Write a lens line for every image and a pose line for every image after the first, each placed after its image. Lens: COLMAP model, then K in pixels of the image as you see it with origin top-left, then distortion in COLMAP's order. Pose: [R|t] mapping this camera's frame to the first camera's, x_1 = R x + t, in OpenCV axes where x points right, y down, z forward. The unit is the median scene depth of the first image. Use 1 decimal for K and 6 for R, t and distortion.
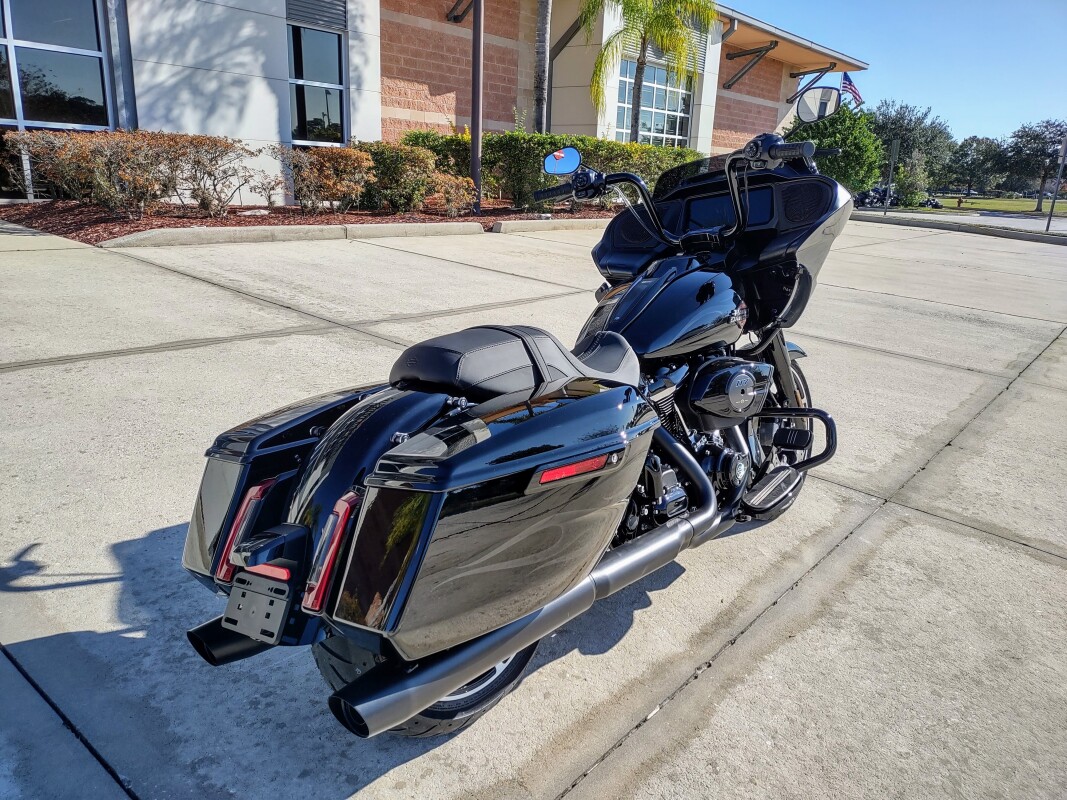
lens RADIAL K [[788.1, 0, 536.6], [0, 788.1, 401.9], [0, 0, 1]] dist [0.010790, -0.011896]
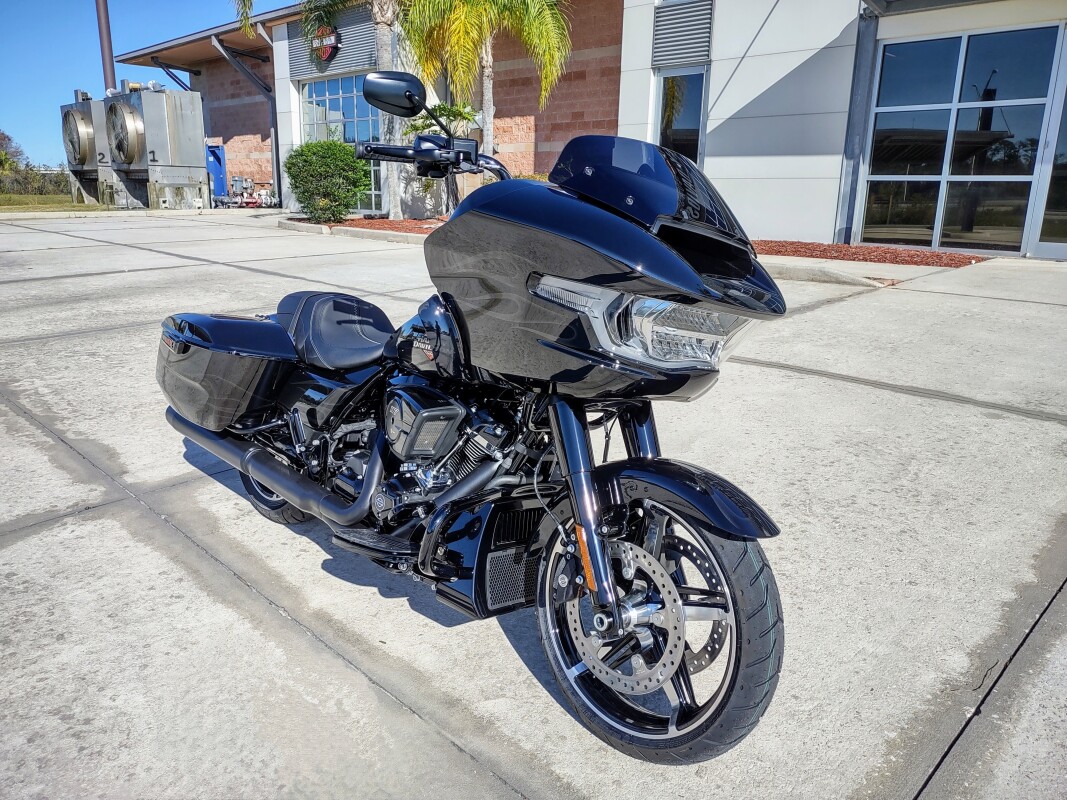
lens RADIAL K [[788.1, 0, 536.6], [0, 788.1, 401.9], [0, 0, 1]] dist [0.010790, -0.011896]
pose [[-0.085694, 0.207292, -0.974519, 0.217046], [-0.295818, 0.928715, 0.223561, -0.054995], [0.951393, 0.307438, -0.018265, 0.224937]]
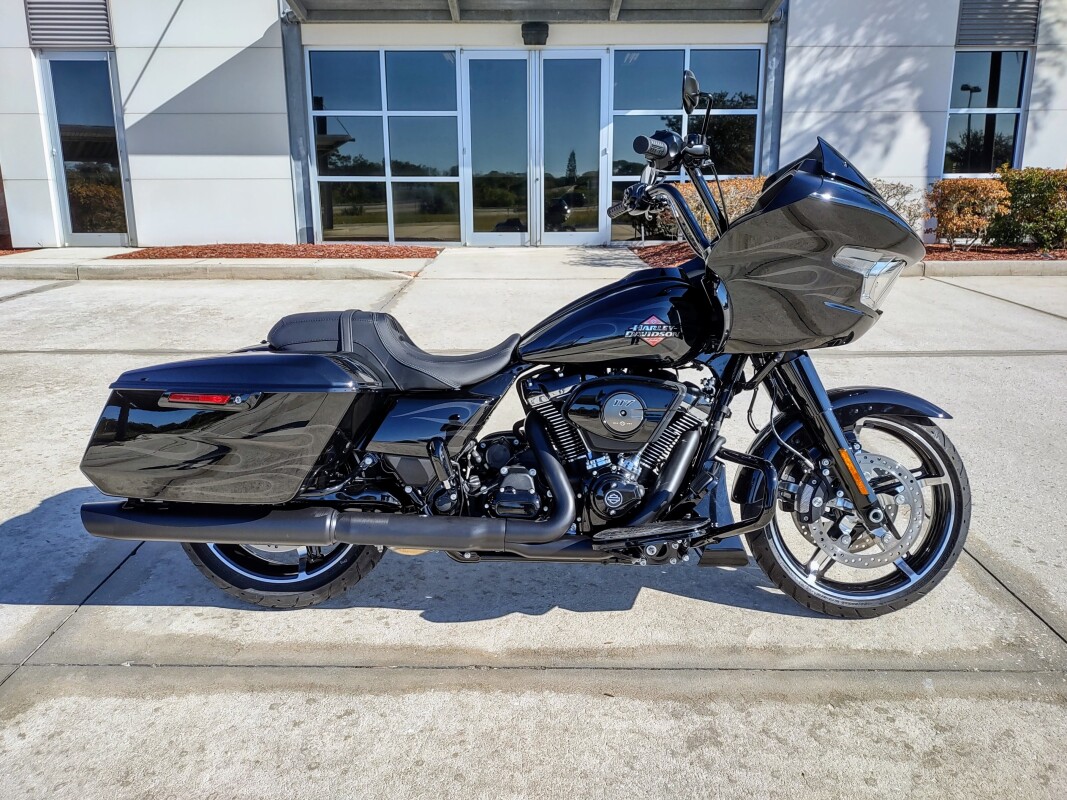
lens RADIAL K [[811.6, 0, 543.5], [0, 811.6, 399.9], [0, 0, 1]] dist [0.030692, -0.044869]
pose [[0.641782, 0.134638, -0.754976, 0.176317], [-0.179879, 0.983432, 0.022469, -0.006864], [0.745493, 0.121384, 0.655368, 0.059061]]
